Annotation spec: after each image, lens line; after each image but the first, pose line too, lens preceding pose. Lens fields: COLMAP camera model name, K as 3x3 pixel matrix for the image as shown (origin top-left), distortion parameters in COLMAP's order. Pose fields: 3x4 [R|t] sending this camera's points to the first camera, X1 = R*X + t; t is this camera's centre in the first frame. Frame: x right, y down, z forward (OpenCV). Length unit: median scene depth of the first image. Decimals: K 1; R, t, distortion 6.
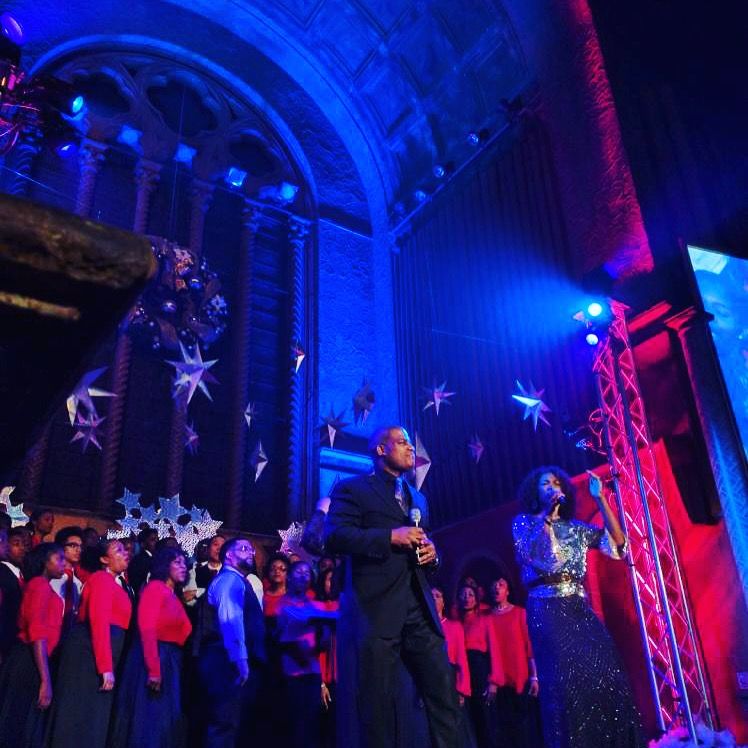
lens RADIAL K [[760.6, 0, 374.0], [0, 760.6, 374.0], [0, 0, 1]] dist [0.006805, -0.006964]
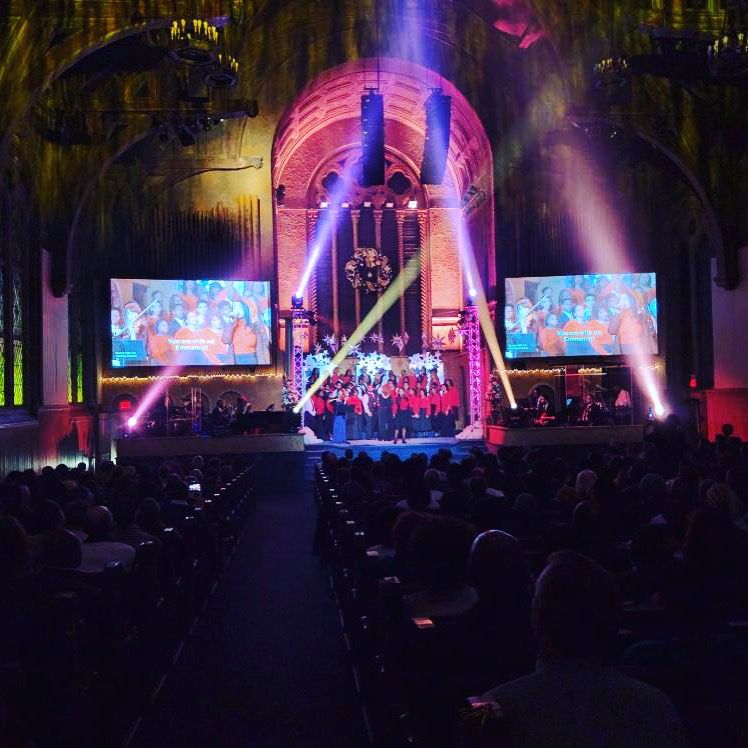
lens RADIAL K [[760.6, 0, 374.0], [0, 760.6, 374.0], [0, 0, 1]] dist [0.006805, -0.006964]
pose [[0.884495, -0.000598, -0.466550, 0.880814], [0.210839, 0.892574, 0.398570, -0.739332], [0.416192, -0.450900, 0.789603, -1.138098]]
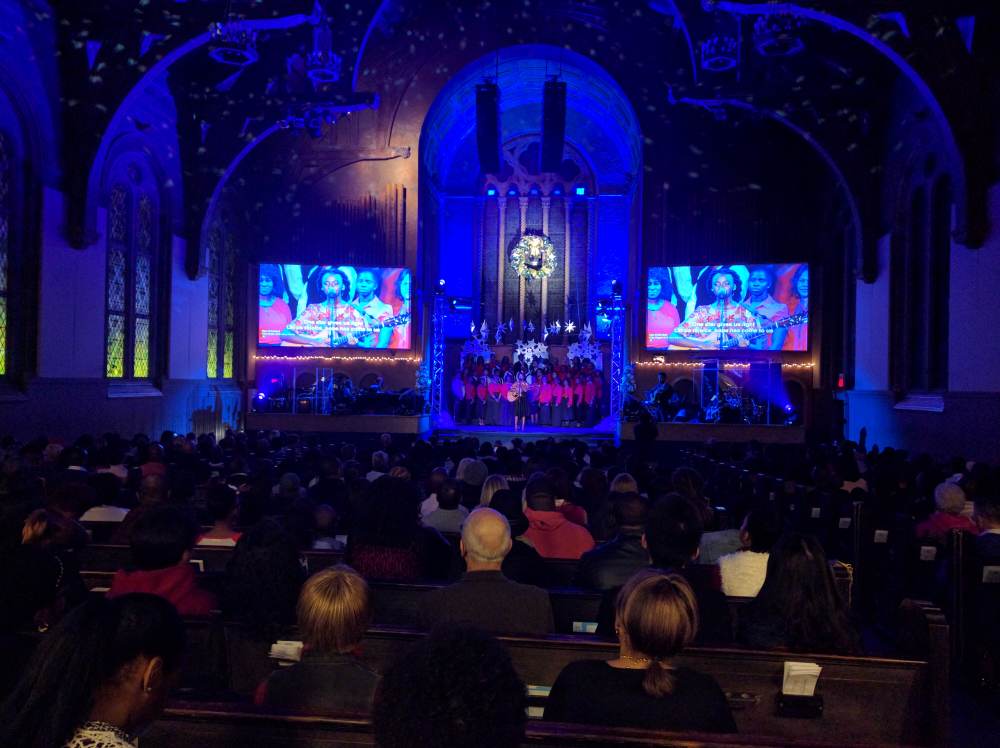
lens RADIAL K [[759.4, 0, 498.9], [0, 759.4, 374.2], [0, 0, 1]] dist [0.002544, 0.000393]
pose [[0.780382, 0.039539, -0.624052, 1.168690], [0.250692, 0.894500, 0.370167, -0.667607], [0.572850, -0.445316, 0.688139, -0.983021]]
